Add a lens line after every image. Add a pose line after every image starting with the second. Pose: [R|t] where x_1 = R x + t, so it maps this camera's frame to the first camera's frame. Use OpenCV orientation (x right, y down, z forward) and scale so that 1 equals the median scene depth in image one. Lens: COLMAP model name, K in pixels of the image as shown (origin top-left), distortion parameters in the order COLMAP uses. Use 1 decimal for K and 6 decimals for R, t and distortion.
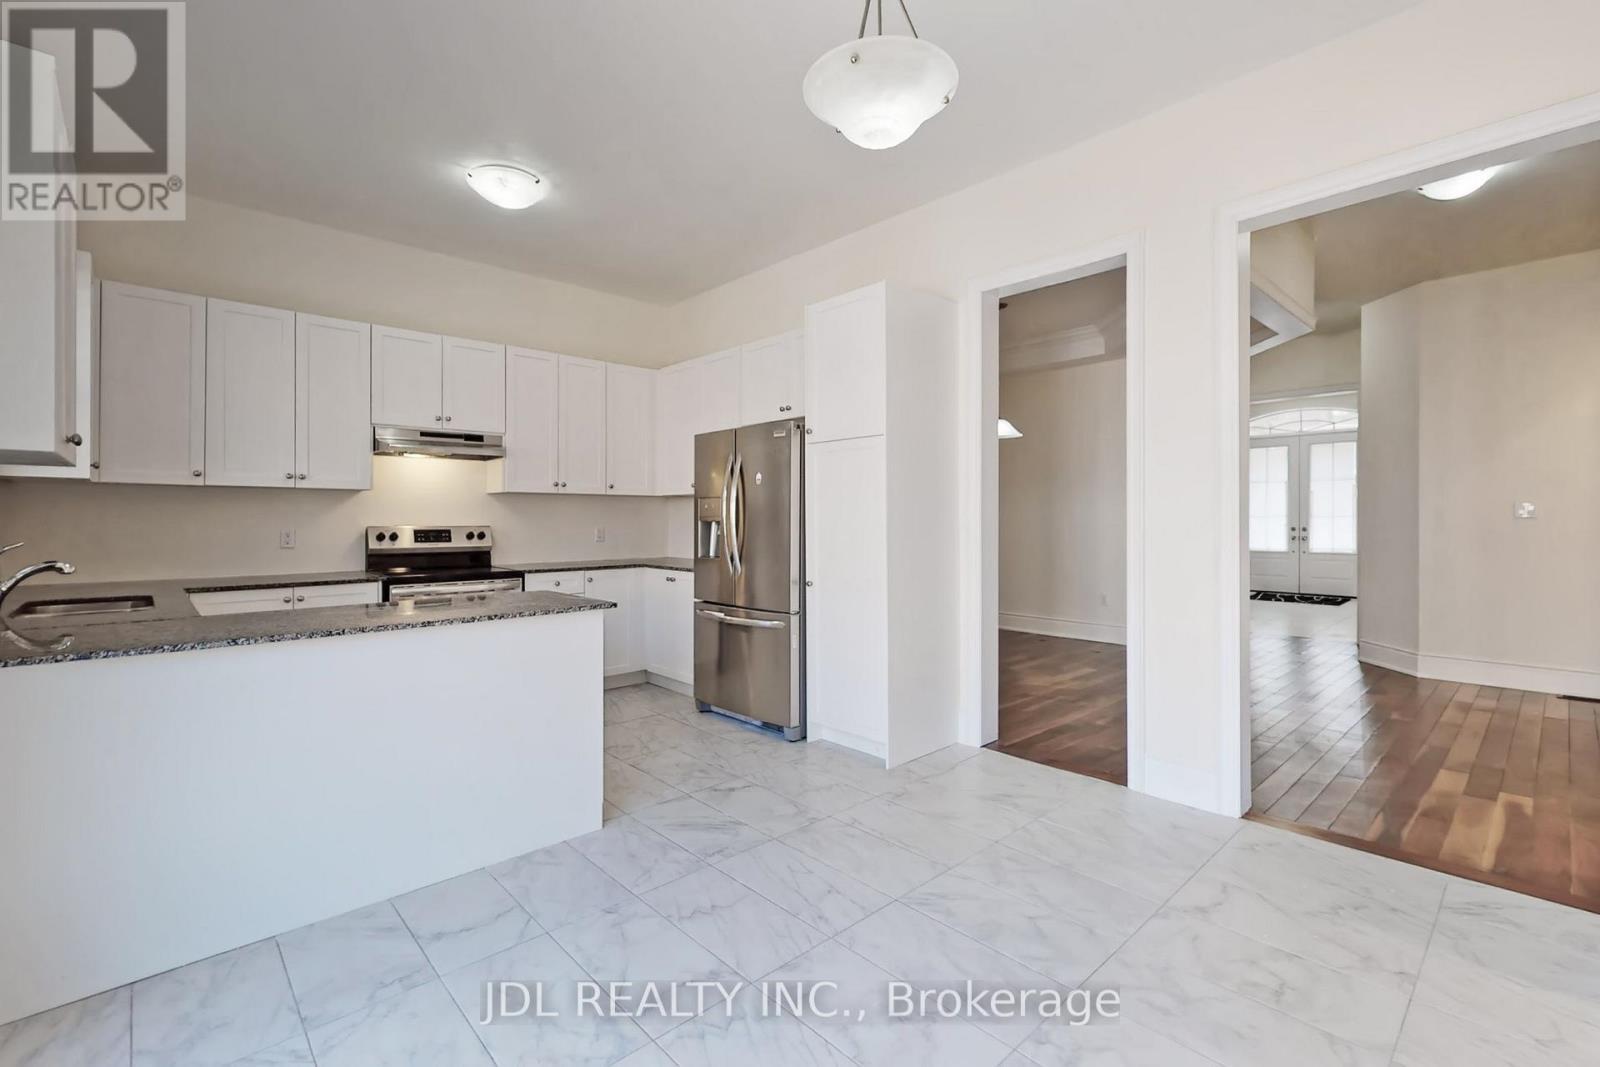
lens RADIAL K [[708.5, 0, 796.1], [0, 708.5, 516.7], [0, 0, 1]] dist [0.001434, -0.000021]
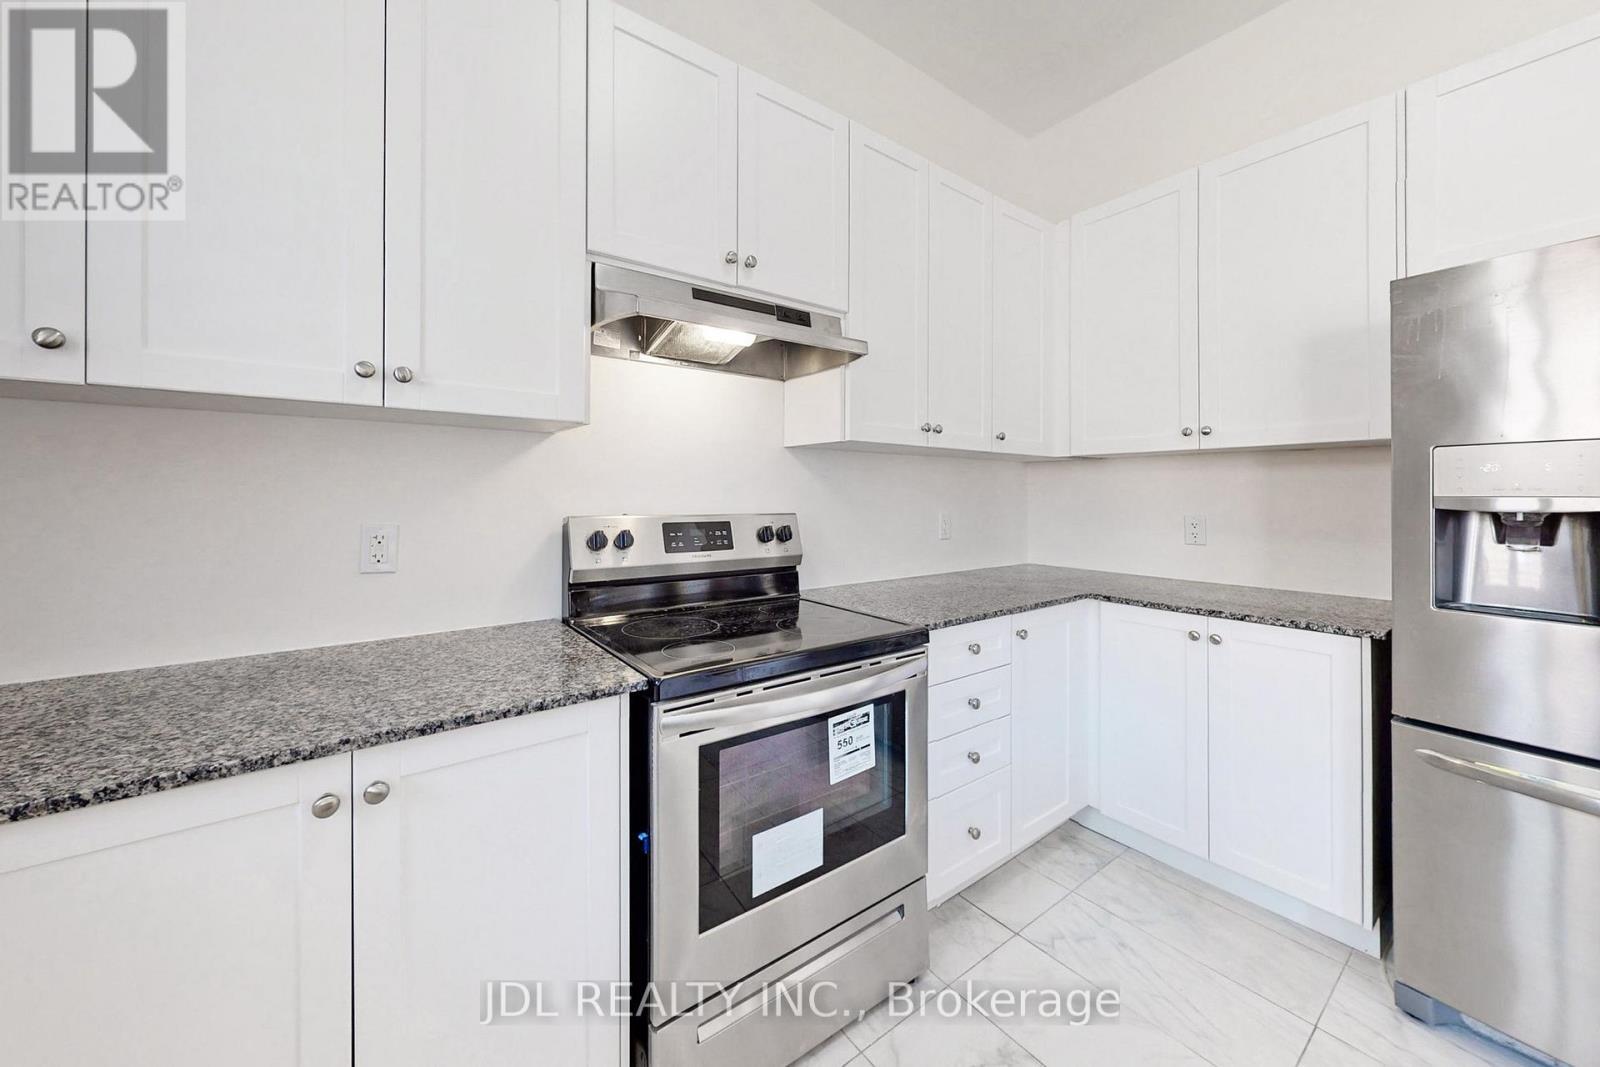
lens RADIAL K [[596.4, 0, 802.6], [0, 596.4, 492.5], [0, 0, 1]] dist [0.001669, 0.000397]
pose [[0.994974, 0.003333, -0.100077, -0.431564], [-0.003597, 0.999991, -0.002458, -0.000448], [0.100068, 0.002806, 0.994977, 0.663260]]
